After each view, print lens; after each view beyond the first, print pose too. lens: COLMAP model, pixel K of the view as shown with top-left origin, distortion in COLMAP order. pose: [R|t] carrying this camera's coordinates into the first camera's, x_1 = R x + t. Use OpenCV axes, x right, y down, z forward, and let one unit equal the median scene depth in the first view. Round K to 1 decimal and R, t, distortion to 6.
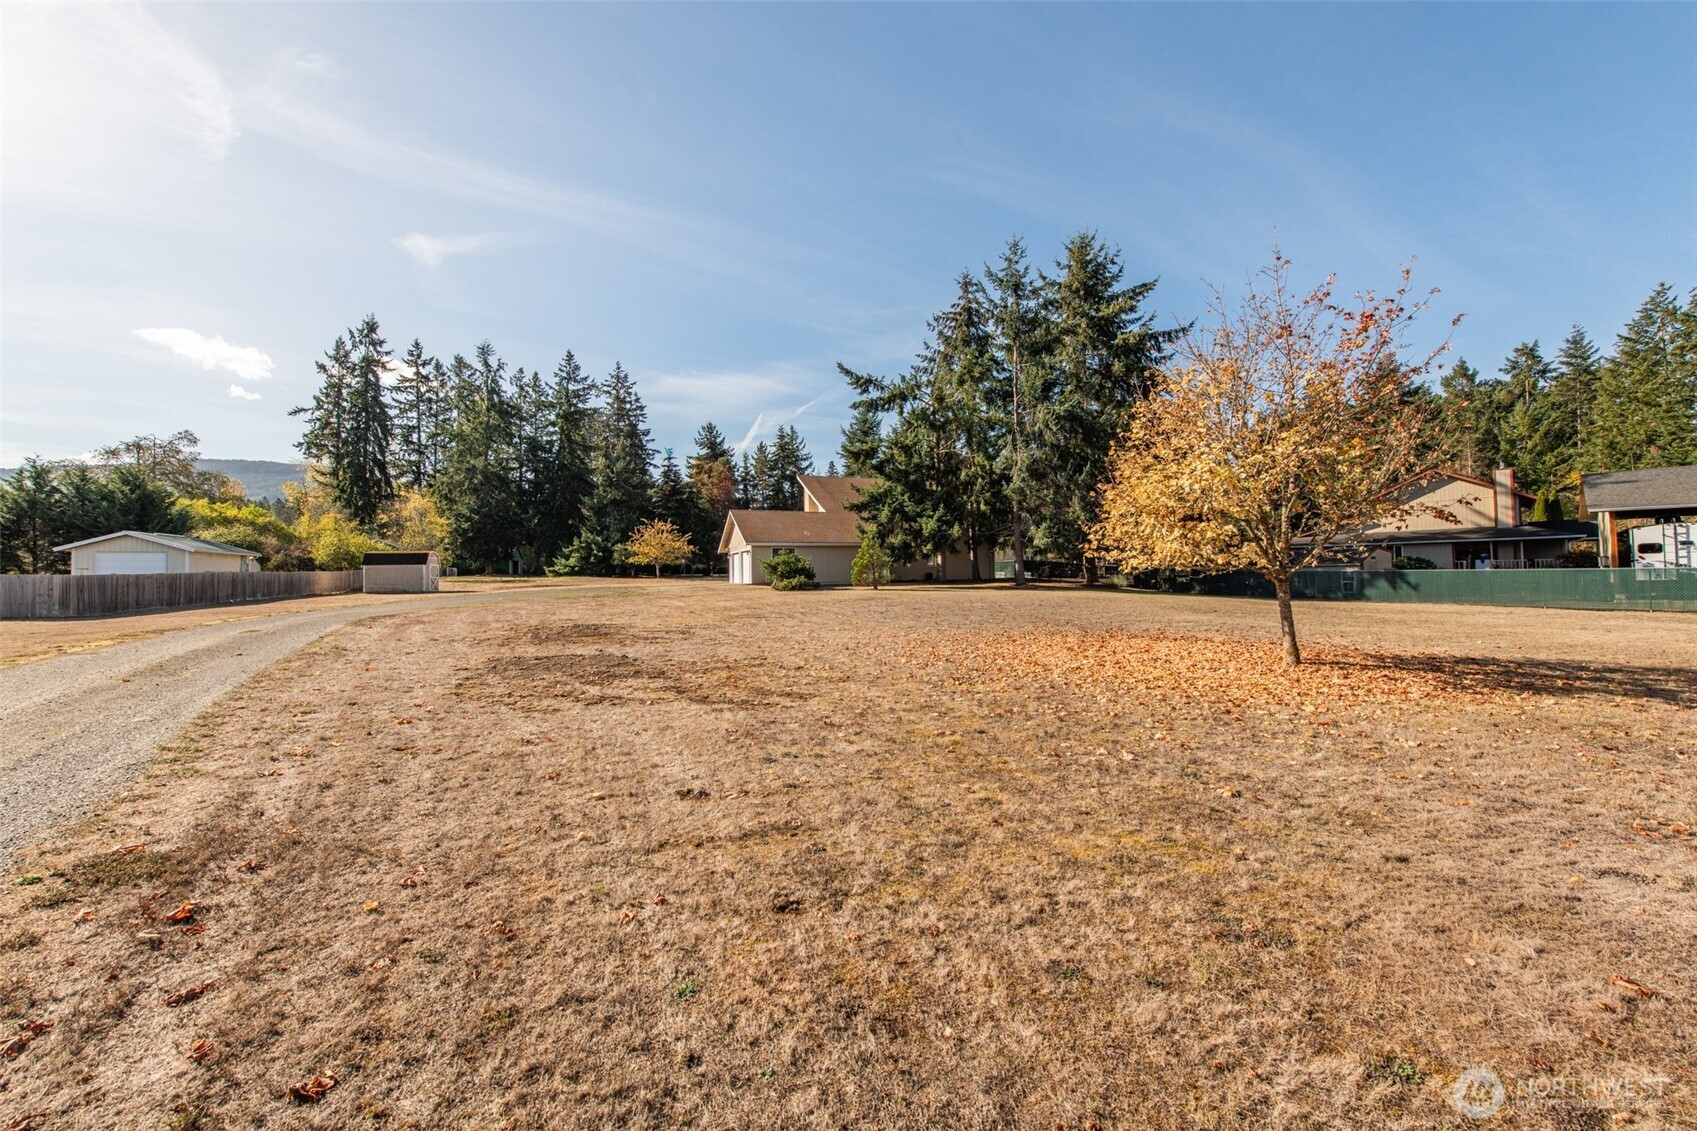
lens RADIAL K [[664.4, 0, 845.4], [0, 664.4, 565.4], [0, 0, 1]] dist [-0.000920, -0.000168]
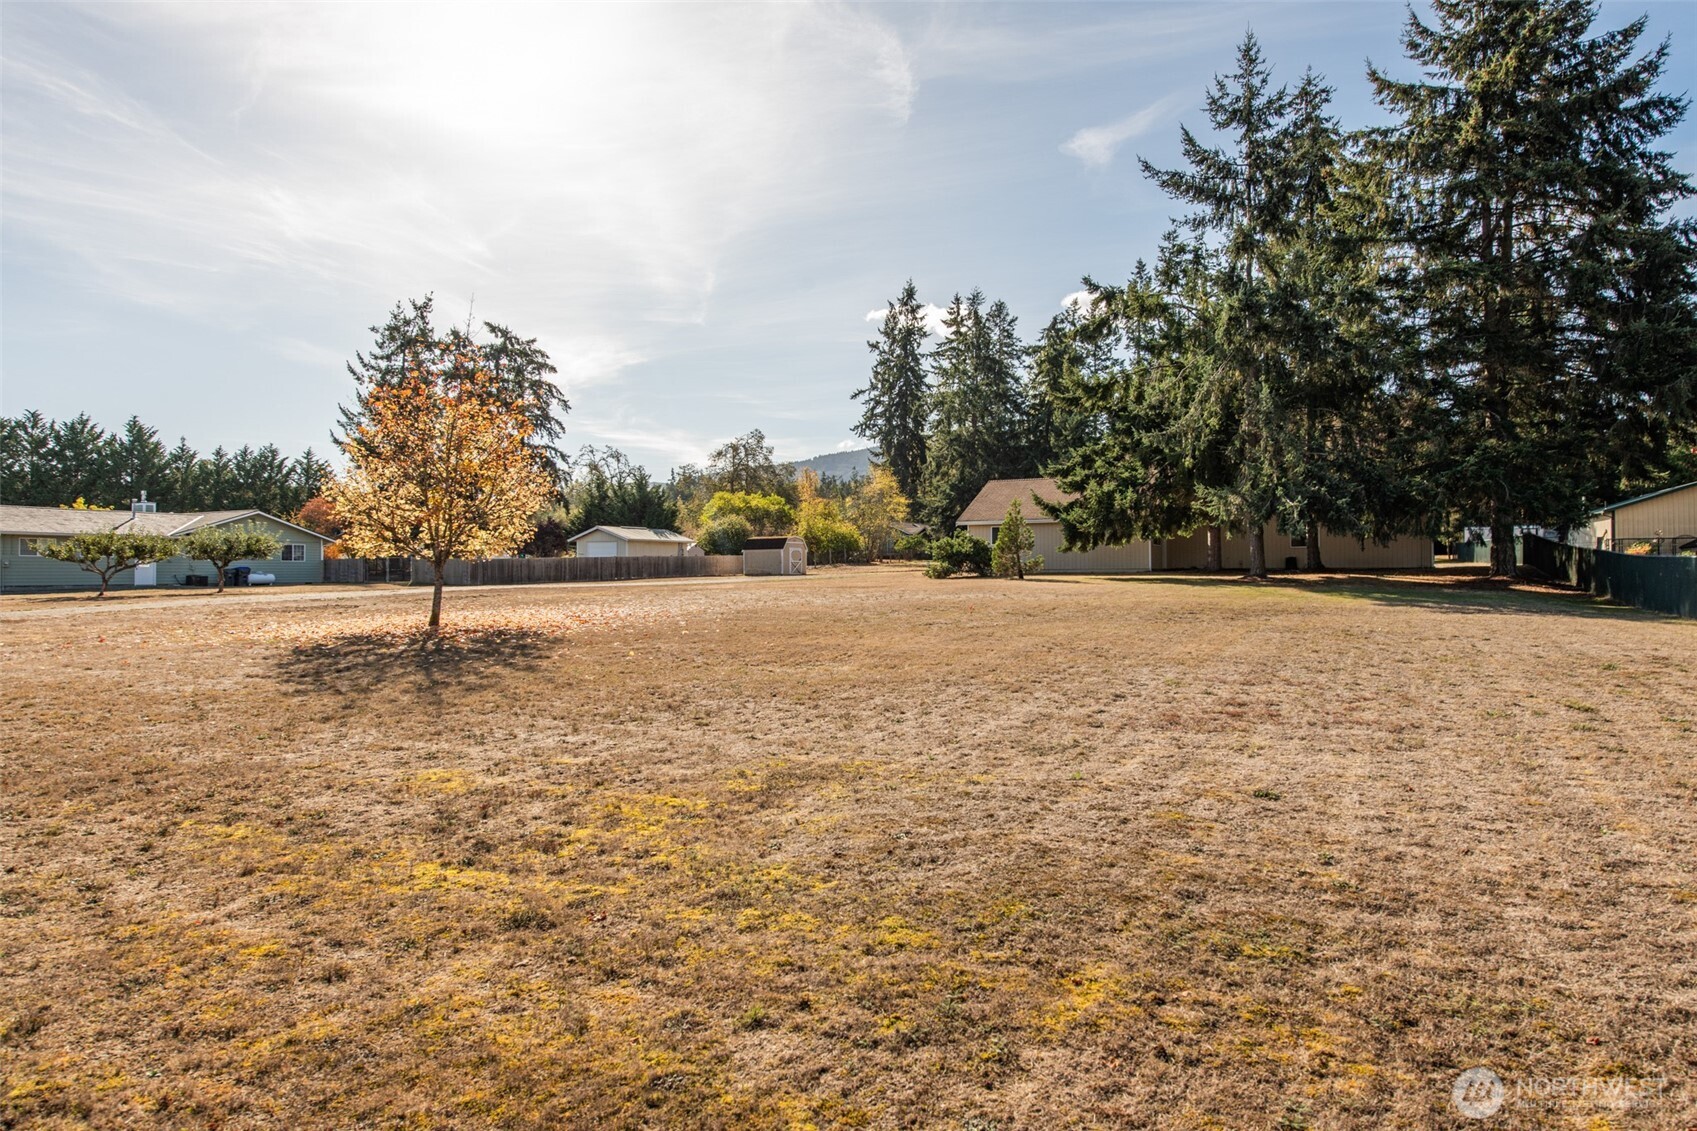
lens RADIAL K [[995.5, 0, 850.7], [0, 995.5, 564.1], [0, 0, 1]] dist [0.003096, 0.000347]
pose [[0.645149, 0.009089, -0.764002, 0.304056], [0.005223, 0.999853, 0.016306, -0.001165], [0.764039, -0.014510, 0.645007, 0.026338]]
